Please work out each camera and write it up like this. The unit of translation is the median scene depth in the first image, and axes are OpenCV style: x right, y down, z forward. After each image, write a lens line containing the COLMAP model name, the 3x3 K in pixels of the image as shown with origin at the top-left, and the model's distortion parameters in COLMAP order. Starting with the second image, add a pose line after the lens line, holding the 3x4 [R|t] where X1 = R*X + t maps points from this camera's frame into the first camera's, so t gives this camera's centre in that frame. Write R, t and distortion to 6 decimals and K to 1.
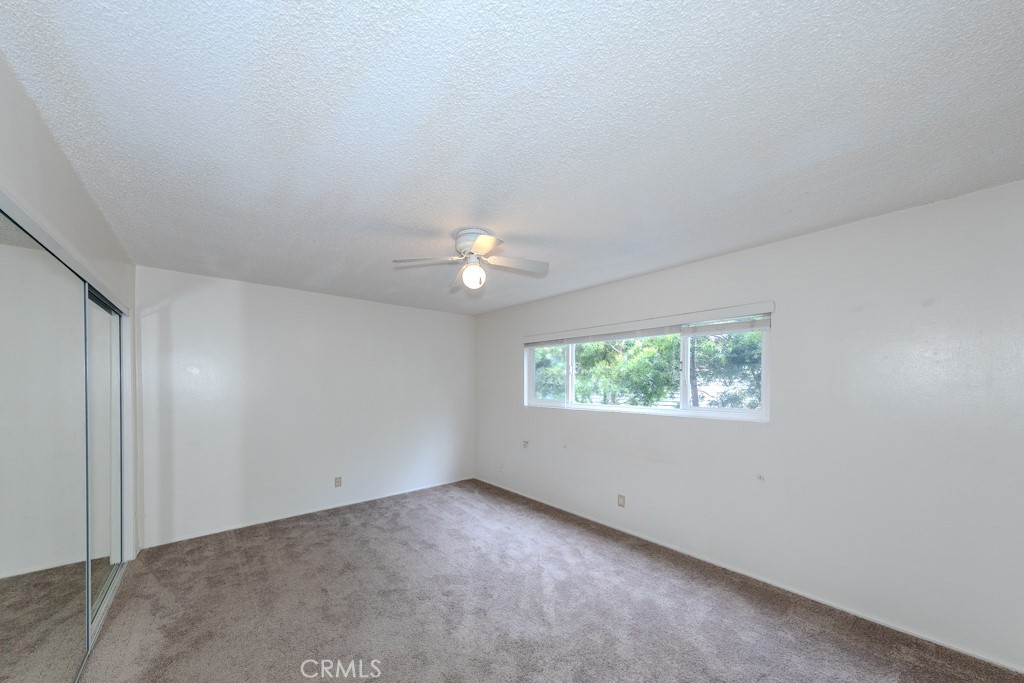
lens RADIAL K [[340.1, 0, 472.1], [0, 340.1, 388.9], [0, 0, 1]] dist [0.000127, -0.000020]
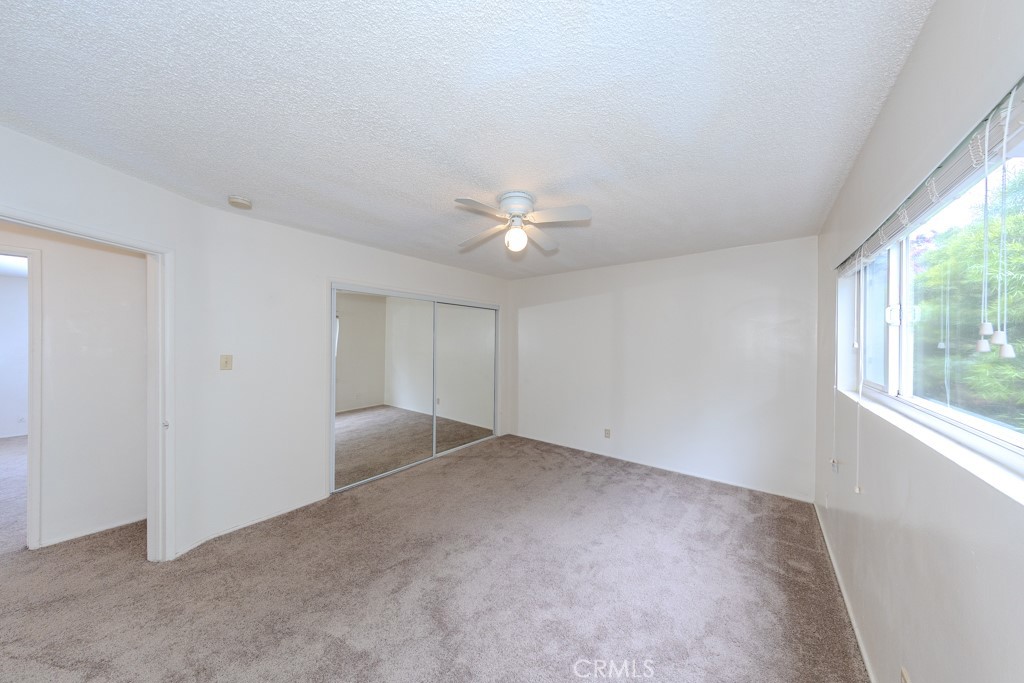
lens RADIAL K [[323.6, 0, 512.0], [0, 323.6, 341.5], [0, 0, 1]] dist [0.000192, 0.000006]
pose [[0.249570, 0.000543, -0.968357, 0.564952], [-0.020386, 0.999781, -0.004694, -0.012020], [0.968142, 0.020912, 0.249526, 0.454563]]
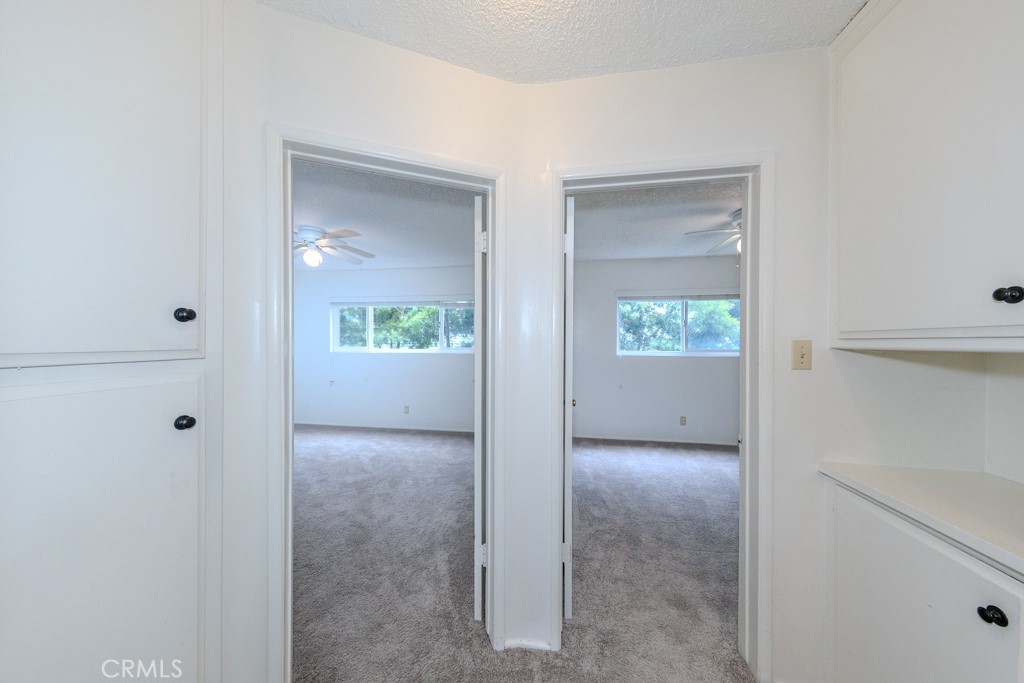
lens RADIAL K [[329.9, 0, 512.0], [0, 329.9, 341.5], [0, 0, 1]] dist [0.000292, 0.000013]
pose [[0.730355, 0.002770, 0.683062, -0.206278], [0.005847, 0.999930, -0.010307, 0.029759], [-0.683043, 0.011522, 0.730288, -0.374725]]
